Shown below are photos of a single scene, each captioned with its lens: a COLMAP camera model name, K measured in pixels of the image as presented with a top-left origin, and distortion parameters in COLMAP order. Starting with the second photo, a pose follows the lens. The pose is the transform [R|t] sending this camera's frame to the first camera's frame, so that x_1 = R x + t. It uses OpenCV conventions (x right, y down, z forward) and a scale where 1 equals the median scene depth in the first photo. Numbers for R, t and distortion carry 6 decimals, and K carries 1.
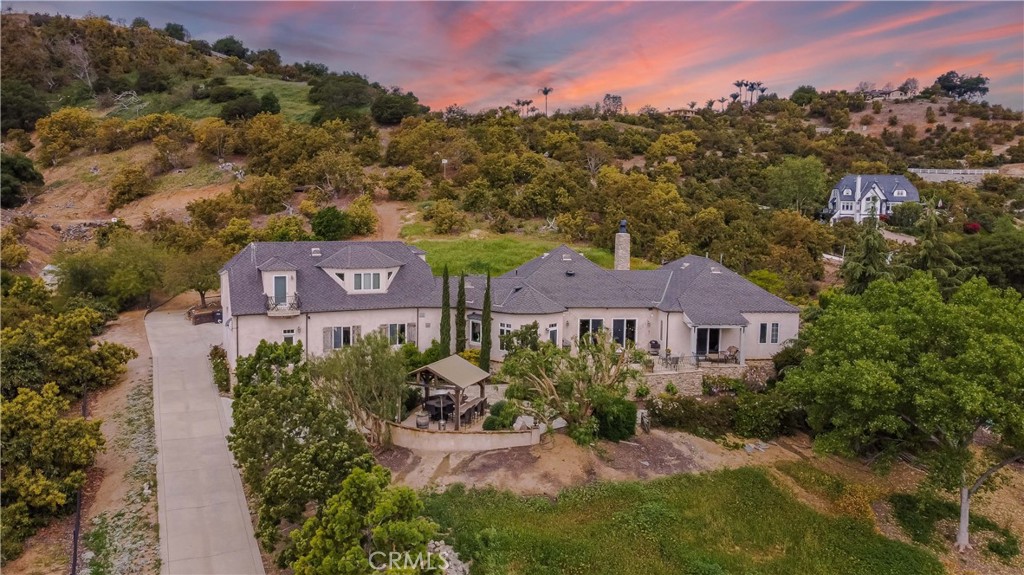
lens RADIAL K [[766.6, 0, 504.5], [0, 766.6, 286.7], [0, 0, 1]] dist [-0.010314, 0.016992]
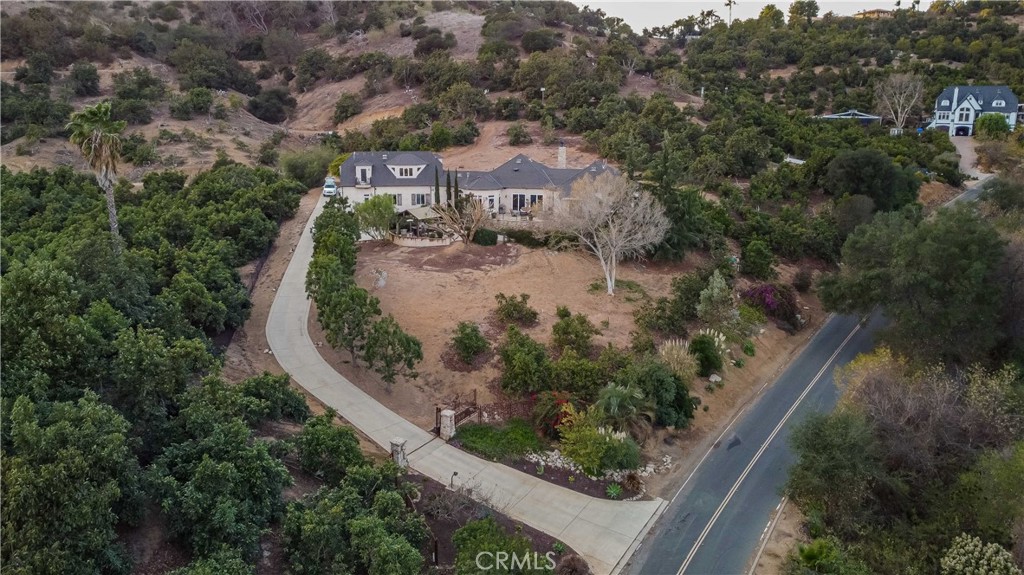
lens RADIAL K [[766.6, 0, 515.0], [0, 766.6, 284.6], [0, 0, 1]] dist [-0.010314, 0.016992]
pose [[0.952791, 0.060128, -0.297614, 0.274968], [-0.022254, 0.991389, 0.129048, 0.007689], [0.302811, -0.116332, 0.945924, -0.327893]]
